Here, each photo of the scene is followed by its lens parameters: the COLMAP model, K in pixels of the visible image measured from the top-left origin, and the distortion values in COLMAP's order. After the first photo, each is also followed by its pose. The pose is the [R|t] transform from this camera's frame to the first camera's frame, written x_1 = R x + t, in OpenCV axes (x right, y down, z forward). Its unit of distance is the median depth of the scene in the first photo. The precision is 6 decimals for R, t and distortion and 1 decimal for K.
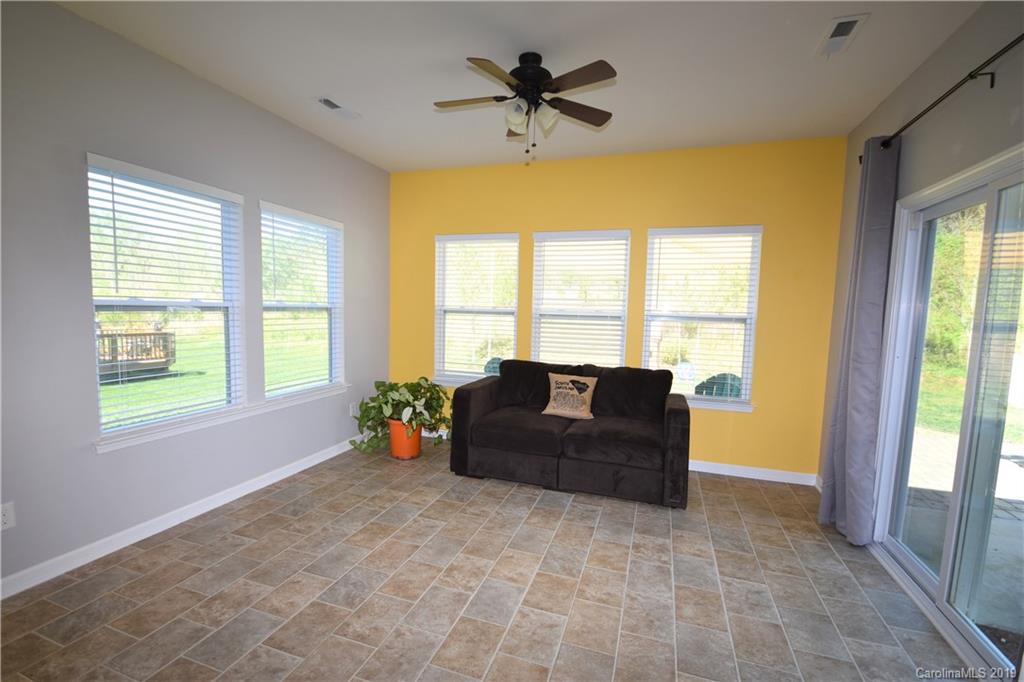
lens RADIAL K [[451.0, 0, 511.3], [0, 451.0, 343.8], [0, 0, 1]] dist [-0.002556, -0.000065]
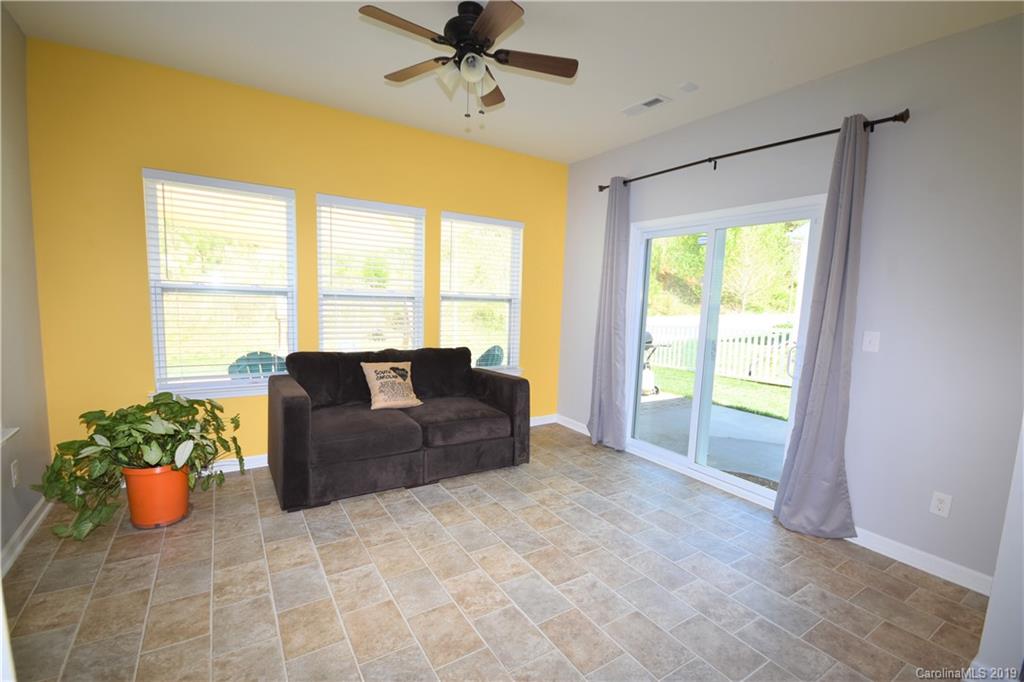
lens RADIAL K [[451.0, 0, 510.1], [0, 451.0, 346.0], [0, 0, 1]] dist [-0.002556, -0.000065]
pose [[0.621864, -0.087316, 0.778242, -0.506417], [0.037249, 0.995938, 0.081976, -0.034576], [-0.782239, -0.021990, 0.622591, 0.288994]]
